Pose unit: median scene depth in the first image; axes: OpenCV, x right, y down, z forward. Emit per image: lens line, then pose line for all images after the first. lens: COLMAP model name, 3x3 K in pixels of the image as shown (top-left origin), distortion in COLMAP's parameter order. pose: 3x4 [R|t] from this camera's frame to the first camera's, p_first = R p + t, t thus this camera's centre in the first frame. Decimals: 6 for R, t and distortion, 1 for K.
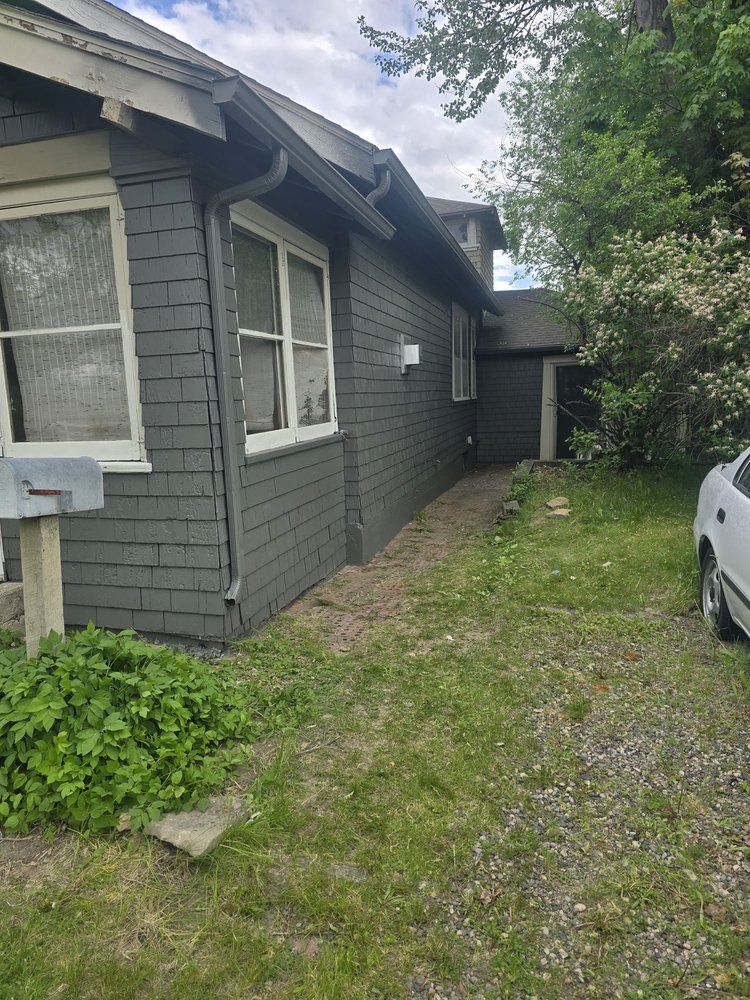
lens RADIAL K [[679.9, 0, 375.3], [0, 679.9, 479.4], [0, 0, 1]] dist [0.094926, -0.064465]
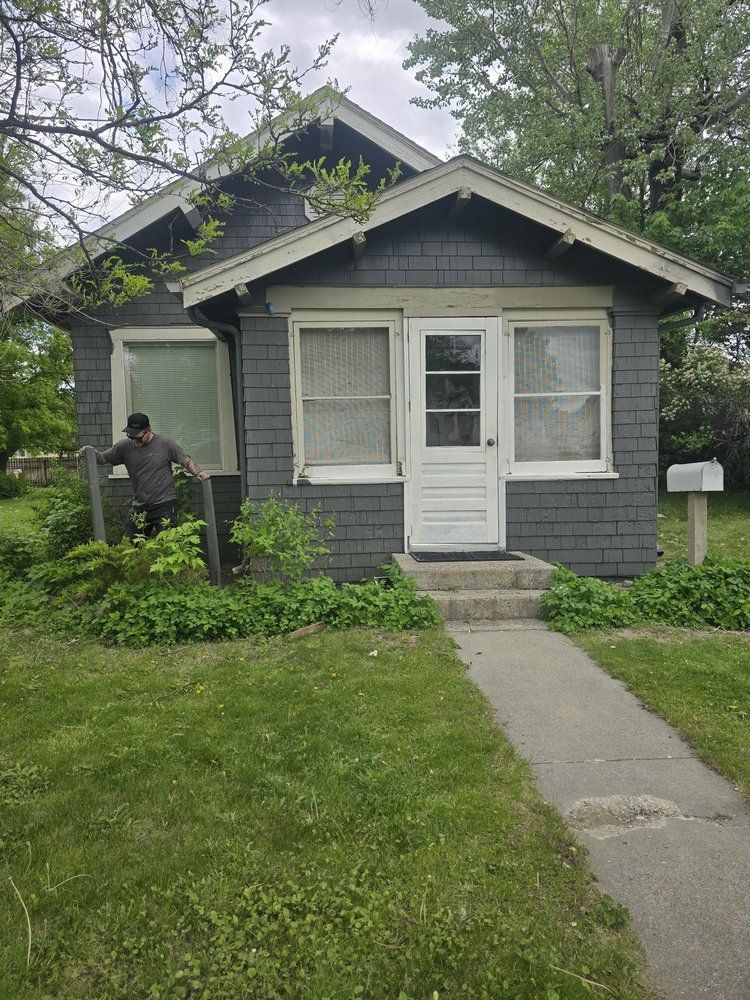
lens RADIAL K [[679.9, 0, 375.3], [0, 679.9, 479.4], [0, 0, 1]] dist [0.094926, -0.064465]
pose [[0.929853, 0.002655, 0.367922, -1.513419], [0.024527, 0.997302, -0.069184, 0.095164], [-0.367113, 0.073355, 0.927279, -0.360396]]
